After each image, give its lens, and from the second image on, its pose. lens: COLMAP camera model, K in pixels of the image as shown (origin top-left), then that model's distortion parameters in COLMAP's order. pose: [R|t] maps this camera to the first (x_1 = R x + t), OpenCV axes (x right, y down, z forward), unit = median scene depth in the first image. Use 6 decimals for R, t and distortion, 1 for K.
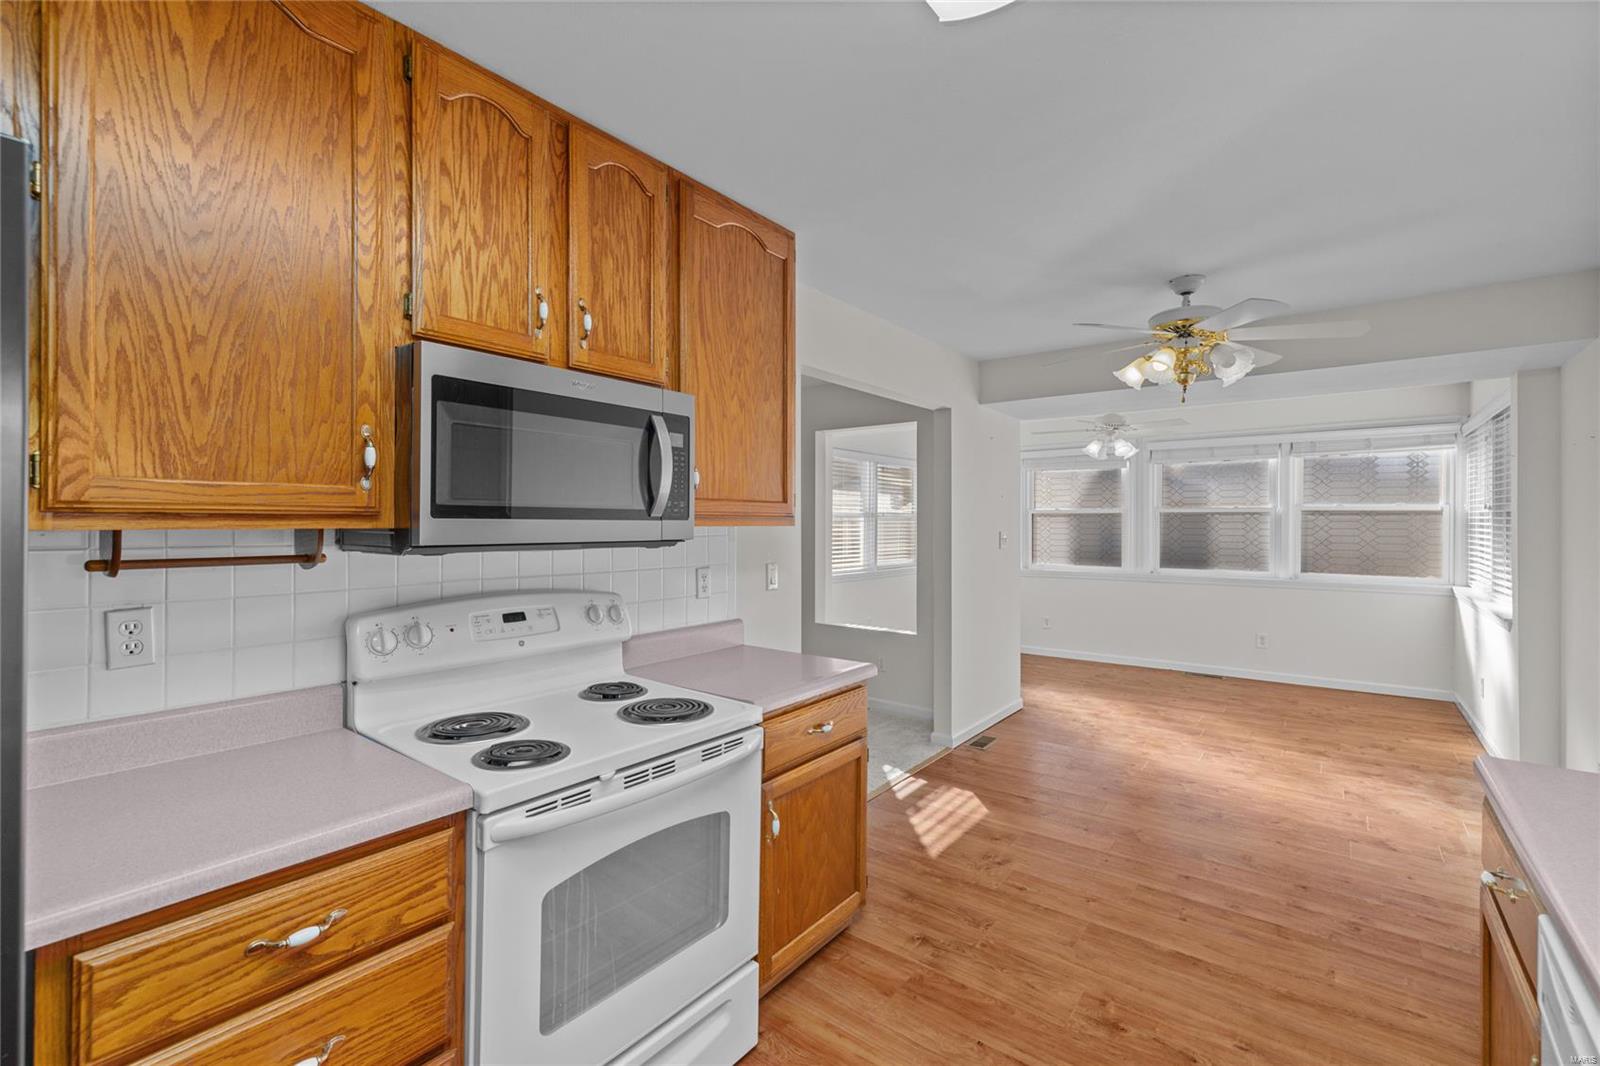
lens RADIAL K [[694.6, 0, 801.8], [0, 694.6, 524.5], [0, 0, 1]] dist [0.003694, 0.000714]
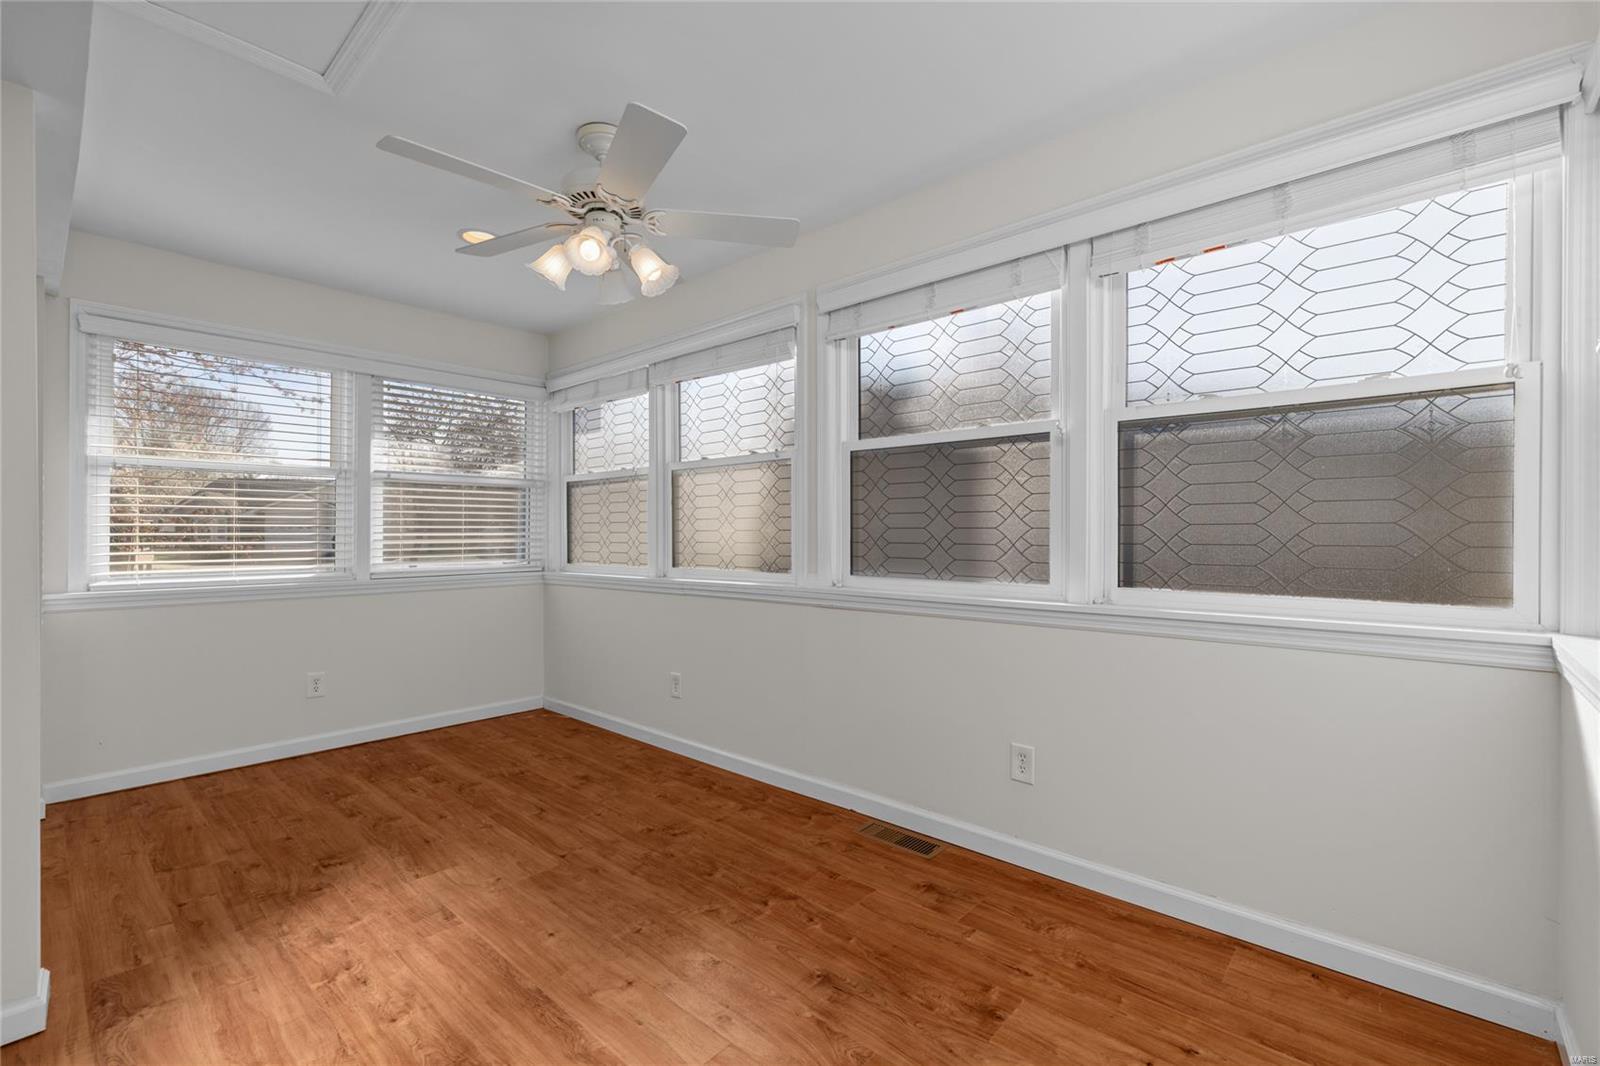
lens RADIAL K [[694.6, 0, 792.0], [0, 694.6, 532.2], [0, 0, 1]] dist [0.003694, 0.000714]
pose [[0.996380, -0.006311, -0.084771, 0.971157], [0.006231, 0.999980, -0.001212, 0.066543], [0.084777, 0.000679, 0.996400, 1.037050]]
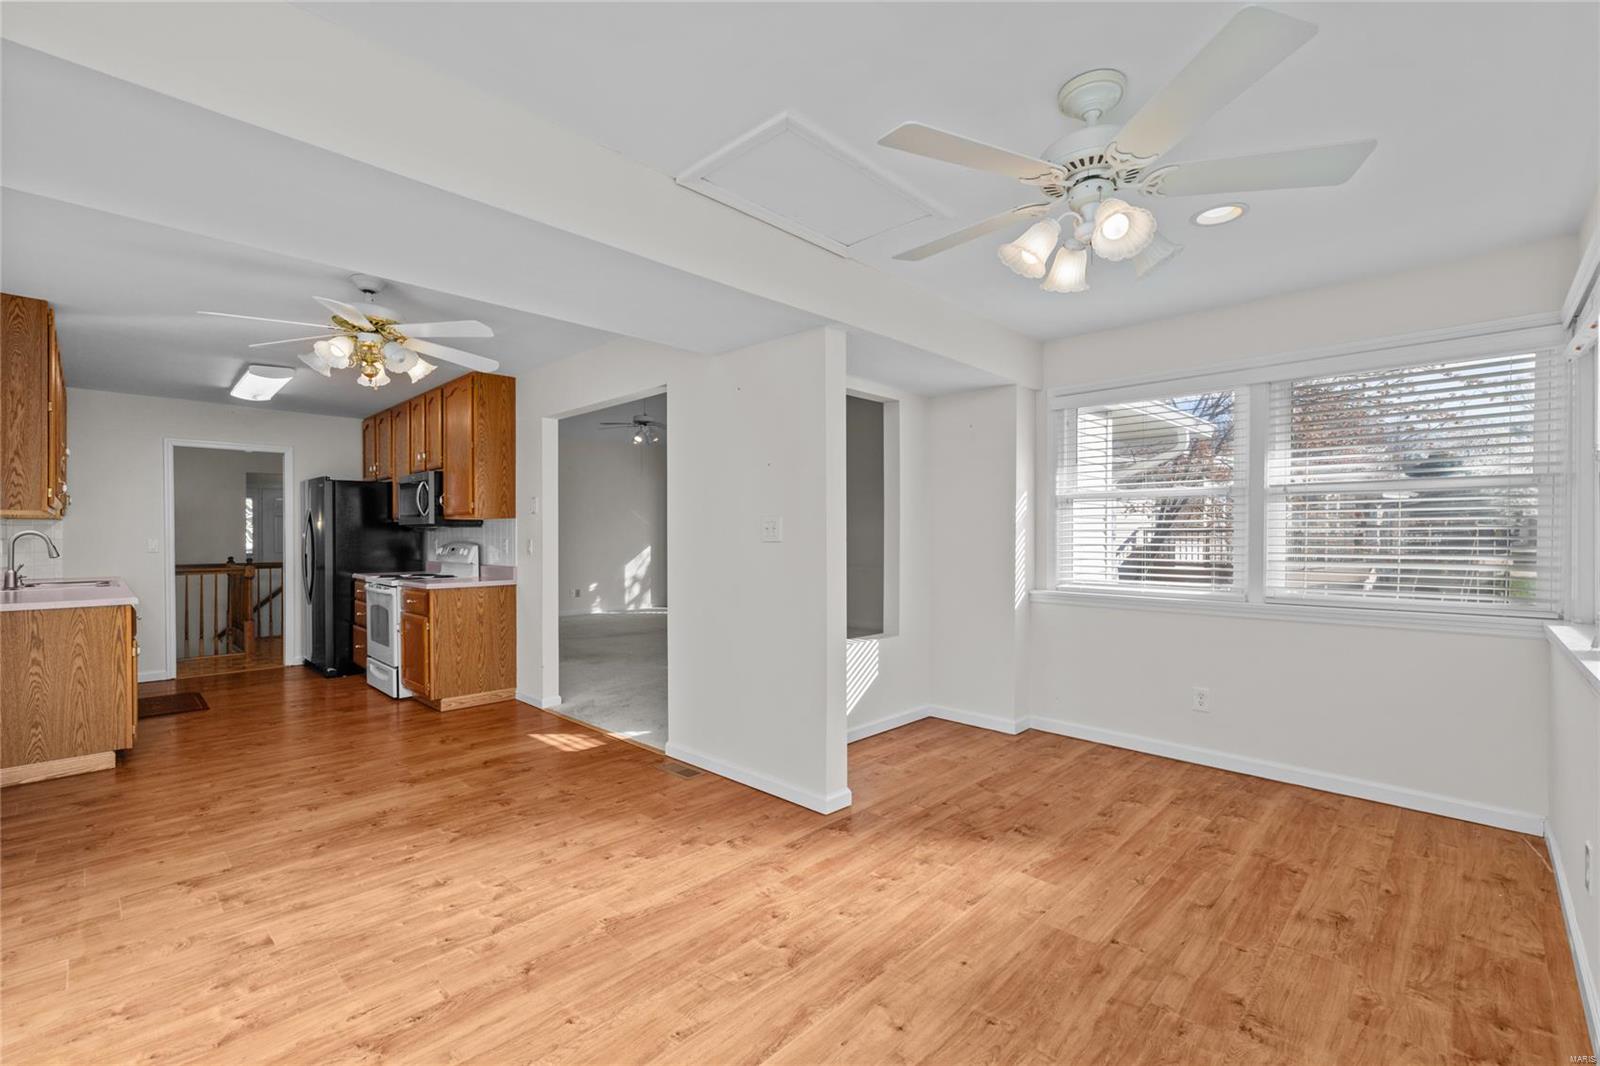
lens RADIAL K [[694.6, 0, 792.5], [0, 694.6, 542.3], [0, 0, 1]] dist [0.003694, 0.000714]
pose [[-0.121786, 0.005294, -0.992542, 1.303082], [-0.001525, 0.999984, 0.005521, 0.042299], [0.992555, 0.002186, -0.121776, 1.501740]]
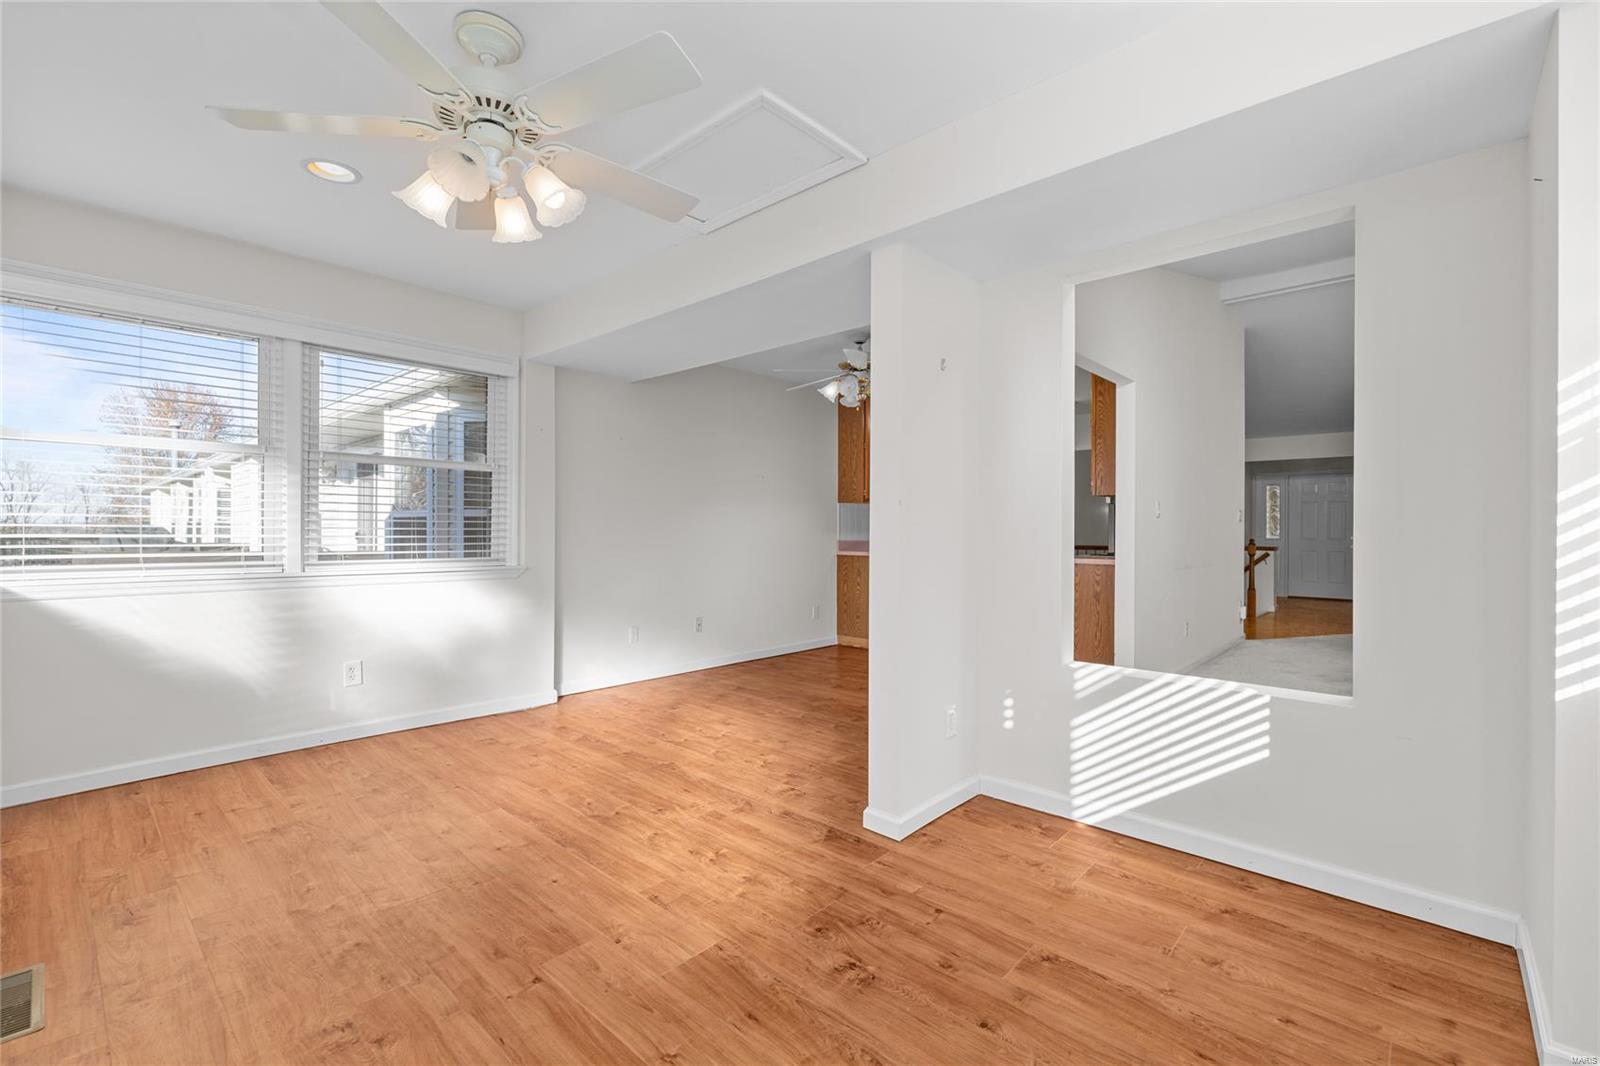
lens RADIAL K [[694.6, 0, 787.0], [0, 694.6, 530.5], [0, 0, 1]] dist [0.003694, 0.000714]
pose [[-0.994826, -0.006202, 0.101407, 0.466390], [-0.005703, 0.999970, 0.005205, 0.068250], [-0.101436, 0.004600, -0.994831, 2.162910]]
